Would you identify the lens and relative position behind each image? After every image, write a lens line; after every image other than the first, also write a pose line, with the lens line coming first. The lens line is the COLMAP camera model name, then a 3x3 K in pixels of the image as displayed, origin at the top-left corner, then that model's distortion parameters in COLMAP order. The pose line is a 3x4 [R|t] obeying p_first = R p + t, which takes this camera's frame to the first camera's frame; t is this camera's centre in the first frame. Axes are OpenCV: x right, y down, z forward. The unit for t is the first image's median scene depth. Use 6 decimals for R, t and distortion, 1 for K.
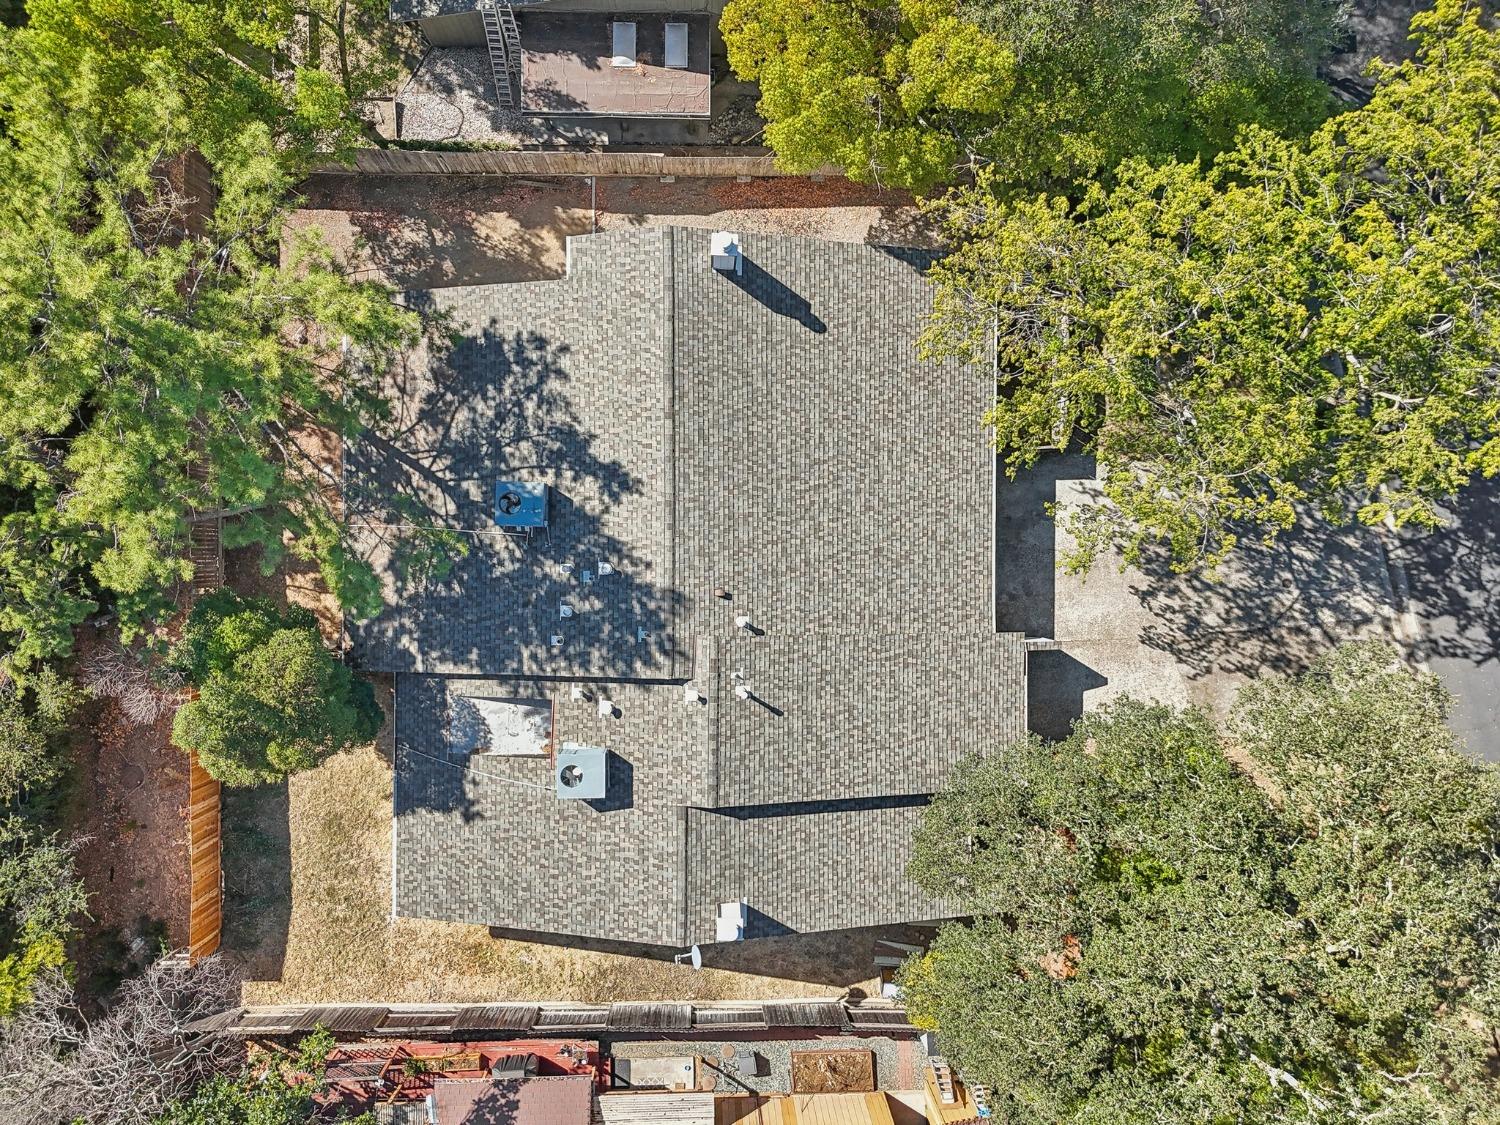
lens RADIAL K [[1284.9, 0, 750.0], [0, 1284.9, 562.5], [0, 0, 1]] dist [0.008985, 0.011824]
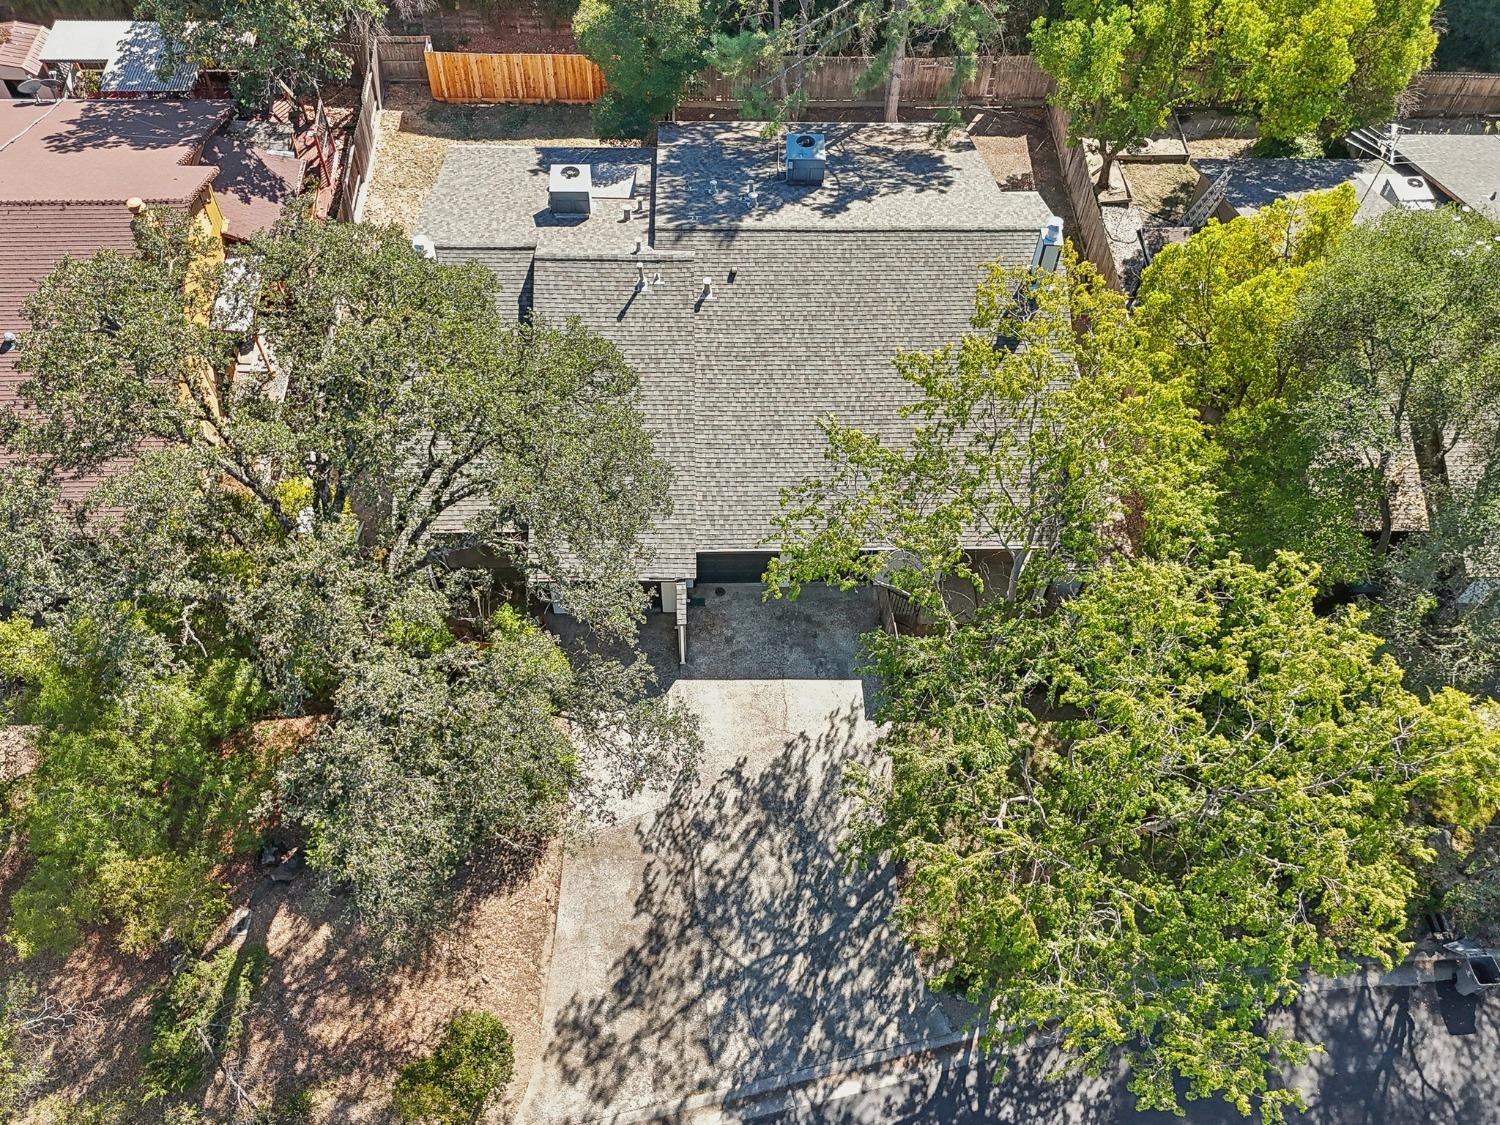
lens RADIAL K [[1284.9, 0, 750.0], [0, 1284.9, 562.5], [0, 0, 1]] dist [0.008985, 0.011824]
pose [[0.036436, 0.817974, -0.574100, 0.677525], [-0.998784, 0.010716, -0.048121, 0.055741], [-0.033210, 0.575155, 0.817370, 0.227310]]
